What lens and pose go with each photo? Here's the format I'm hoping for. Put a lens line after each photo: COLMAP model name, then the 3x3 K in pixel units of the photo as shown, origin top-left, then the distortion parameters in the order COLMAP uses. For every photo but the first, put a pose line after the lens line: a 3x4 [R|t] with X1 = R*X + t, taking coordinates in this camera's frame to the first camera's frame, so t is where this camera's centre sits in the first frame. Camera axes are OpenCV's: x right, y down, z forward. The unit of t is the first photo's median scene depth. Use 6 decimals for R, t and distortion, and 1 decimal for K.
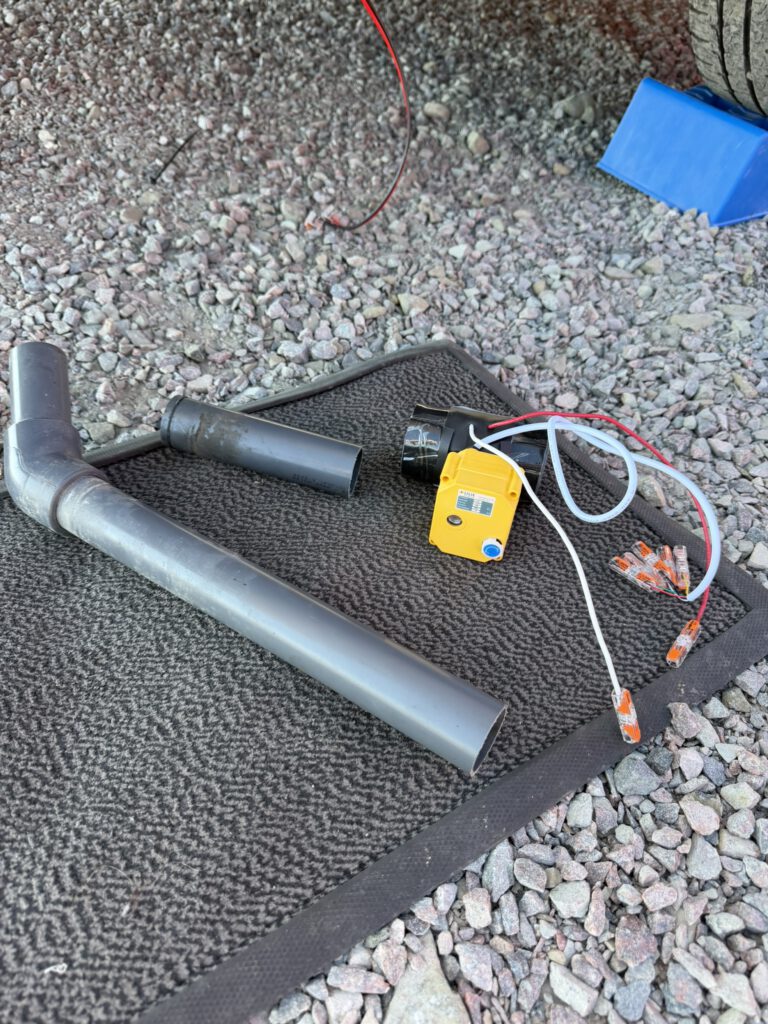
lens RADIAL K [[732.4, 0, 379.7], [0, 732.4, 514.1], [0, 0, 1]] dist [0.001237, -0.012482]
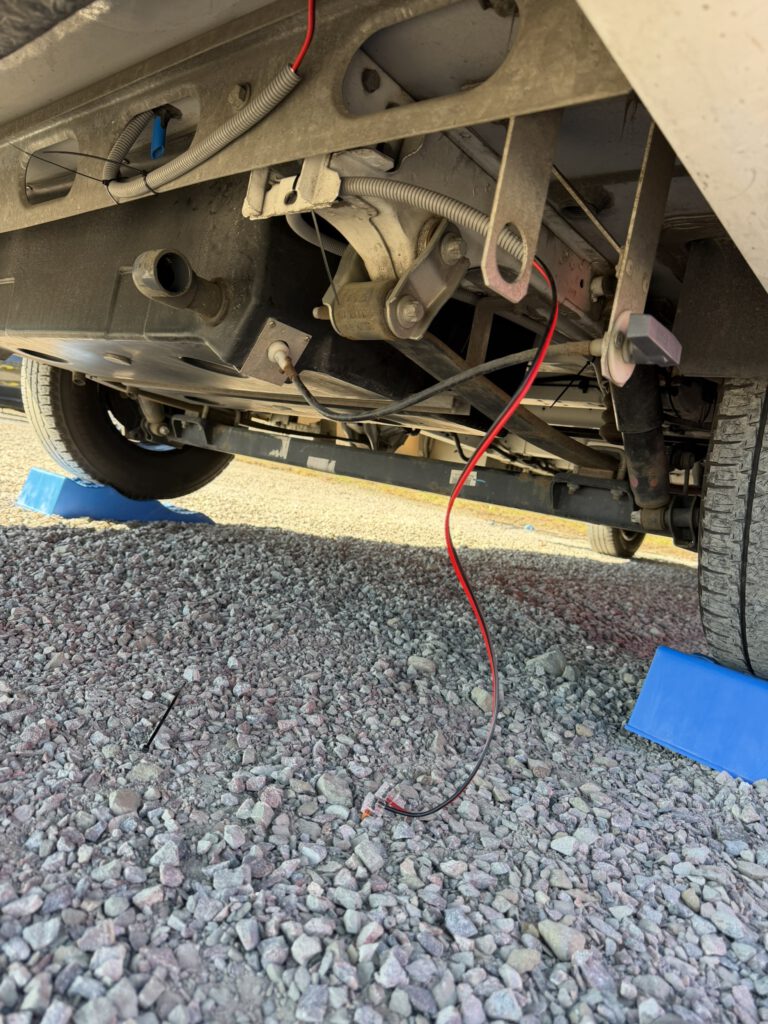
lens RADIAL K [[732.4, 0, 400.8], [0, 732.4, 522.2], [0, 0, 1]] dist [0.001237, -0.012482]
pose [[0.978483, 0.063216, 0.196405, -0.197519], [0.072822, 0.784837, -0.615409, -0.136975], [-0.193050, 0.616469, 0.763346, 0.196336]]
